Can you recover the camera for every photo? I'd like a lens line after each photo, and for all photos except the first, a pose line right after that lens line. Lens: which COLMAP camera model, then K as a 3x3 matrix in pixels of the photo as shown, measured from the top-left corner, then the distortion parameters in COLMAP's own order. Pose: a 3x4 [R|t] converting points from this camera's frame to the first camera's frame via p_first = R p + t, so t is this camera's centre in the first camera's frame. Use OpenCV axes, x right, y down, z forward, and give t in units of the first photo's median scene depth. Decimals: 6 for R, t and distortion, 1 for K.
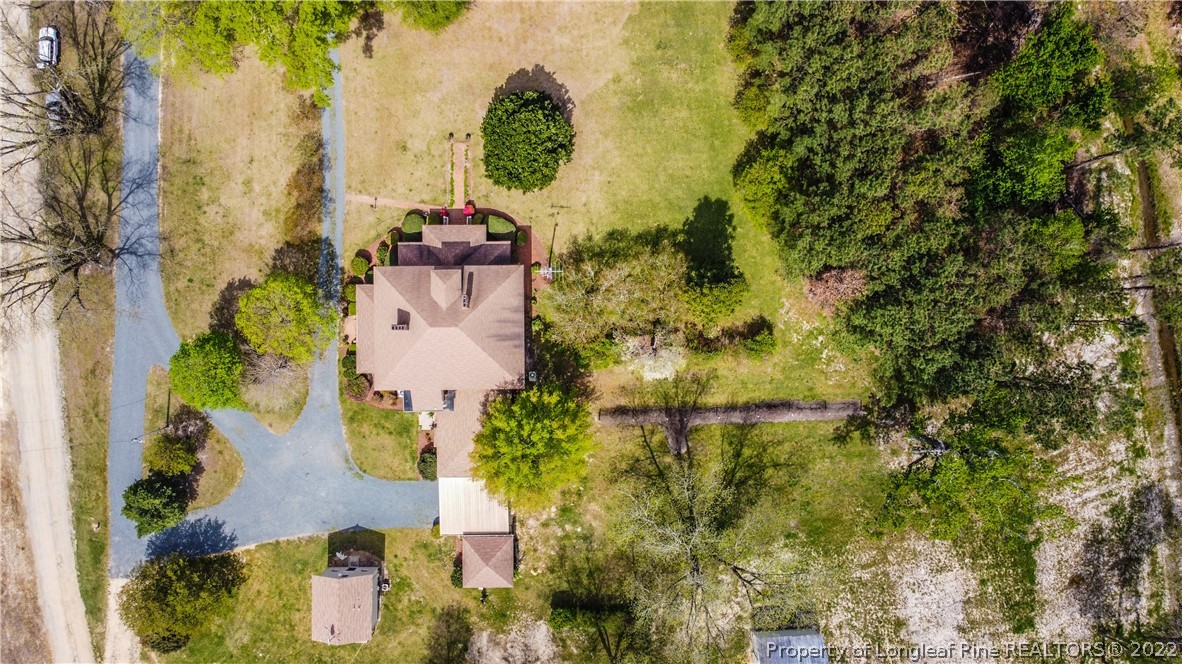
lens RADIAL K [[890.6, 0, 590.4], [0, 890.6, 323.6], [0, 0, 1]] dist [0.008842, -0.005889]
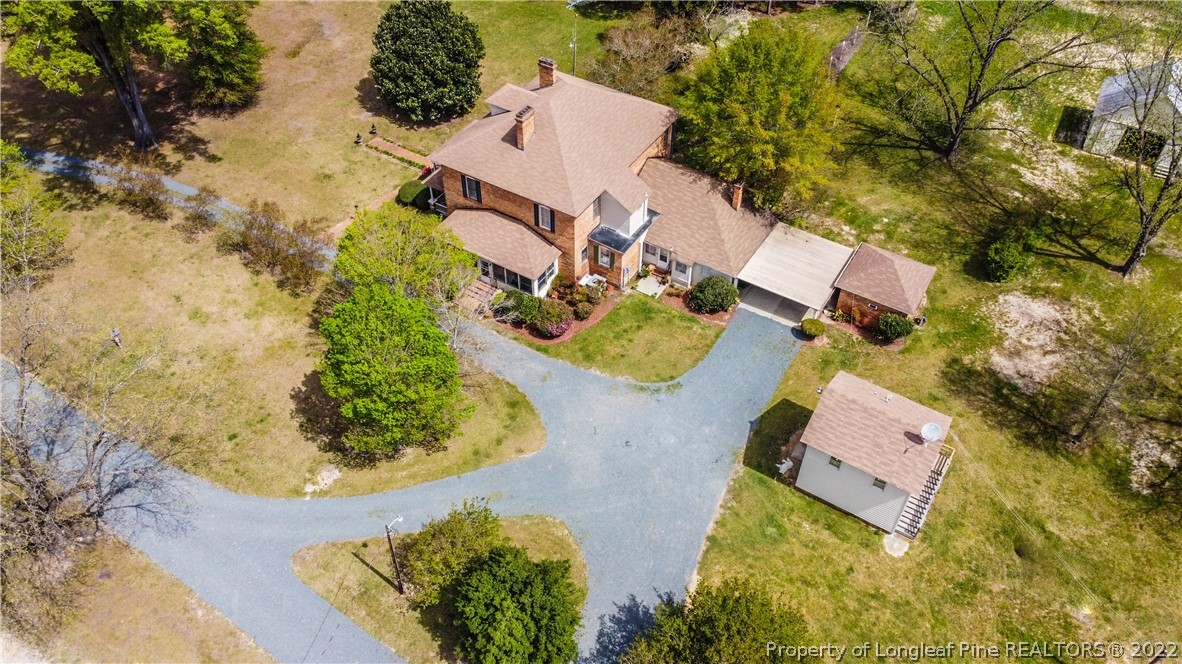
lens RADIAL K [[890.6, 0, 593.8], [0, 890.6, 337.6], [0, 0, 1]] dist [0.008842, -0.005889]
pose [[0.509999, -0.847781, -0.145494, -0.169353], [0.858554, 0.512082, 0.025629, 0.090634], [0.052777, -0.137985, 0.989027, 0.400551]]
